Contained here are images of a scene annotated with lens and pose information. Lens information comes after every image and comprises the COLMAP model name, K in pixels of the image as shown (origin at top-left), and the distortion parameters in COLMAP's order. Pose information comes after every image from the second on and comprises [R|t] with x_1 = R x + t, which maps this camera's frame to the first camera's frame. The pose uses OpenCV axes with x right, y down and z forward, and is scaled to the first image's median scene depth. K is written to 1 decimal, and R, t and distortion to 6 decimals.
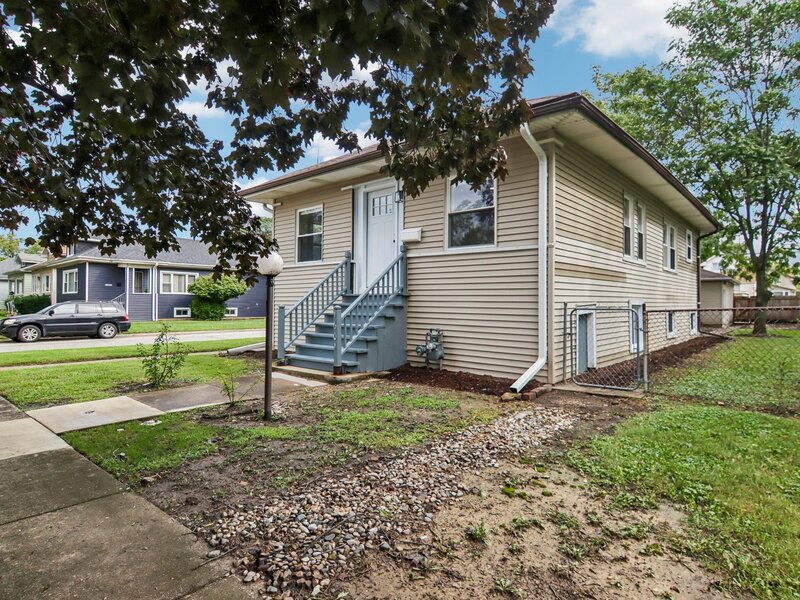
lens RADIAL K [[453.5, 0, 401.9], [0, 453.5, 302.3], [0, 0, 1]] dist [0.000267, -0.019417]
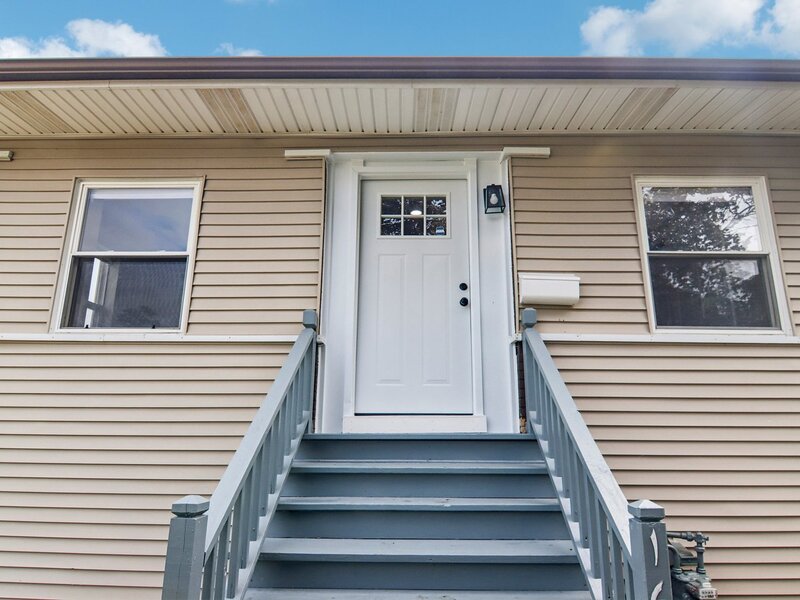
lens RADIAL K [[453.5, 0, 401.9], [0, 453.5, 302.3], [0, 0, 1]] dist [0.000267, -0.019417]
pose [[0.754045, 0.130832, 0.643661, -0.303355], [0.000470, 0.979853, -0.199718, -0.047395], [-0.656823, 0.150899, 0.738792, 0.690747]]
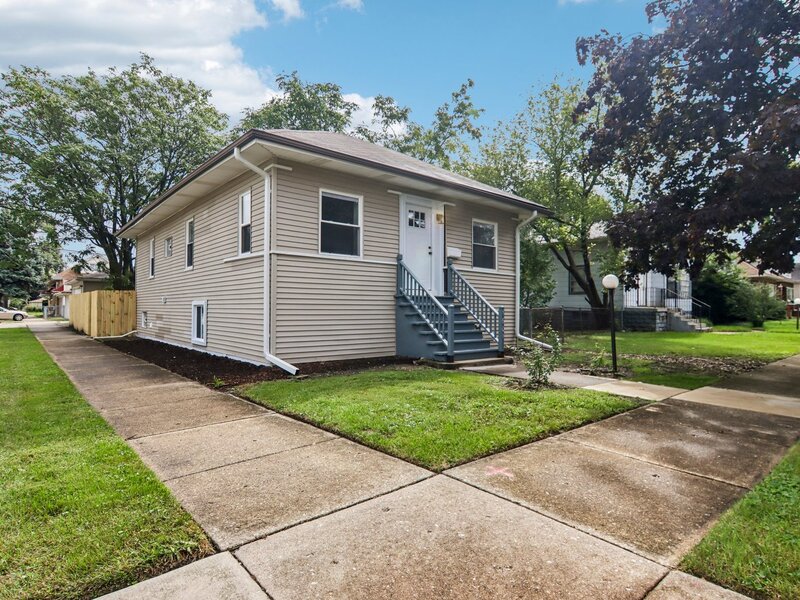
lens RADIAL K [[453.5, 0, 401.9], [0, 453.5, 302.3], [0, 0, 1]] dist [0.000267, -0.019417]
pose [[0.149520, 0.022831, 0.988495, -1.160181], [-0.004419, 0.999739, -0.022422, 0.023144], [-0.988749, -0.001016, 0.149582, 0.836539]]
